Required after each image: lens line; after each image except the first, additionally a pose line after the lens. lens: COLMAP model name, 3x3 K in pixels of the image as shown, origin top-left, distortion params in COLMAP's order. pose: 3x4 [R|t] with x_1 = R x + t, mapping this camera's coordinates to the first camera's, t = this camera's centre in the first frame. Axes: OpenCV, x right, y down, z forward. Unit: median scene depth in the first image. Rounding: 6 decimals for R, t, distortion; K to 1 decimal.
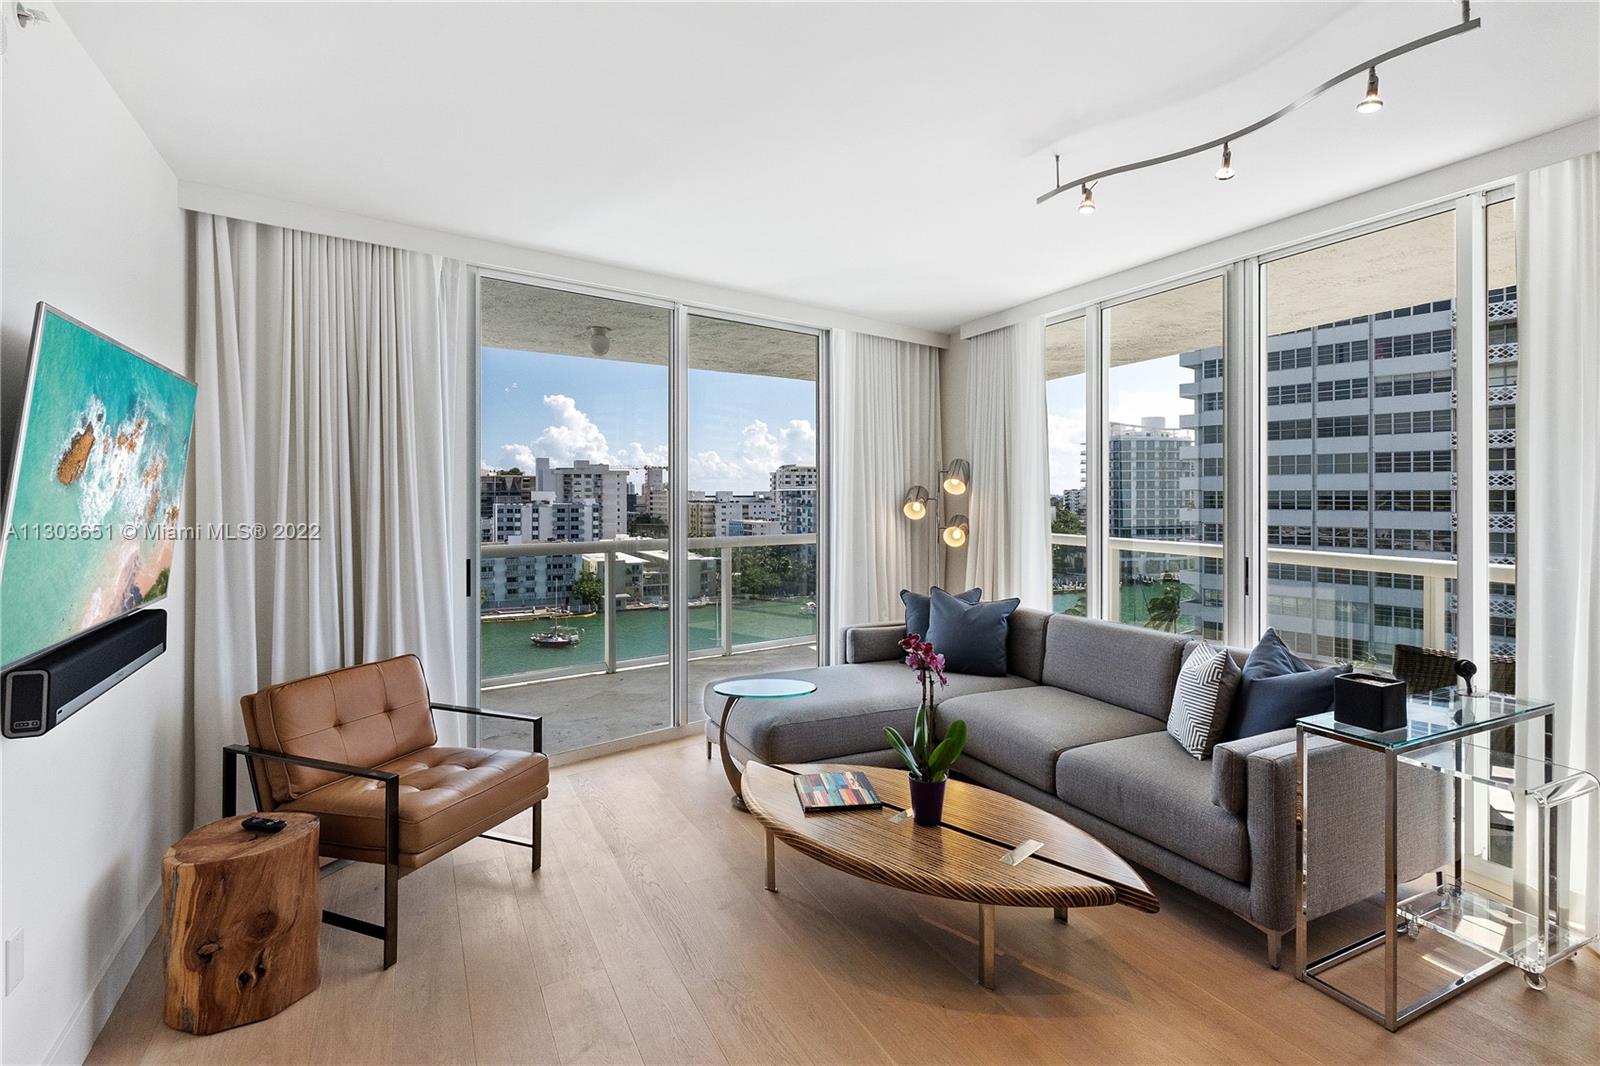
lens RADIAL K [[769.7, 0, 805.3], [0, 769.7, 490.1], [0, 0, 1]] dist [0.004759, -0.000759]
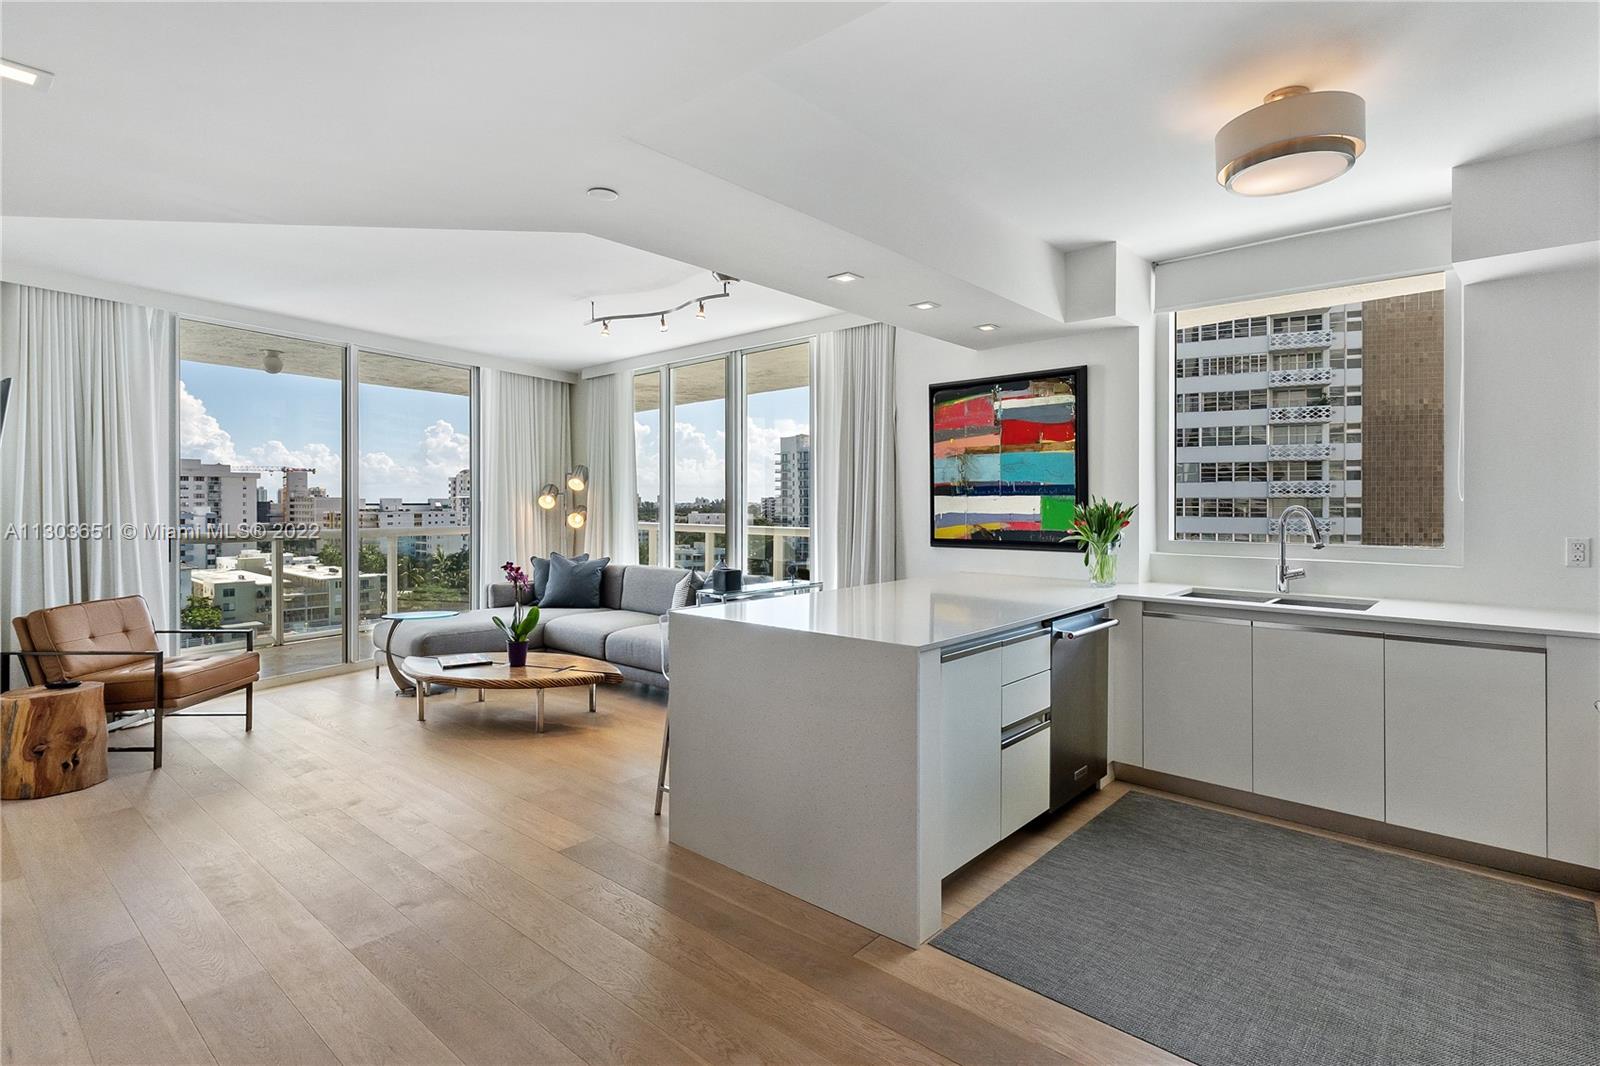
lens RADIAL K [[769.7, 0, 807.4], [0, 769.7, 495.3], [0, 0, 1]] dist [0.004759, -0.000759]
pose [[0.923858, 0.001627, 0.382731, 0.058122], [-0.000635, 0.999996, -0.002717, 0.023019], [-0.382734, 0.002267, 0.923856, -0.565421]]
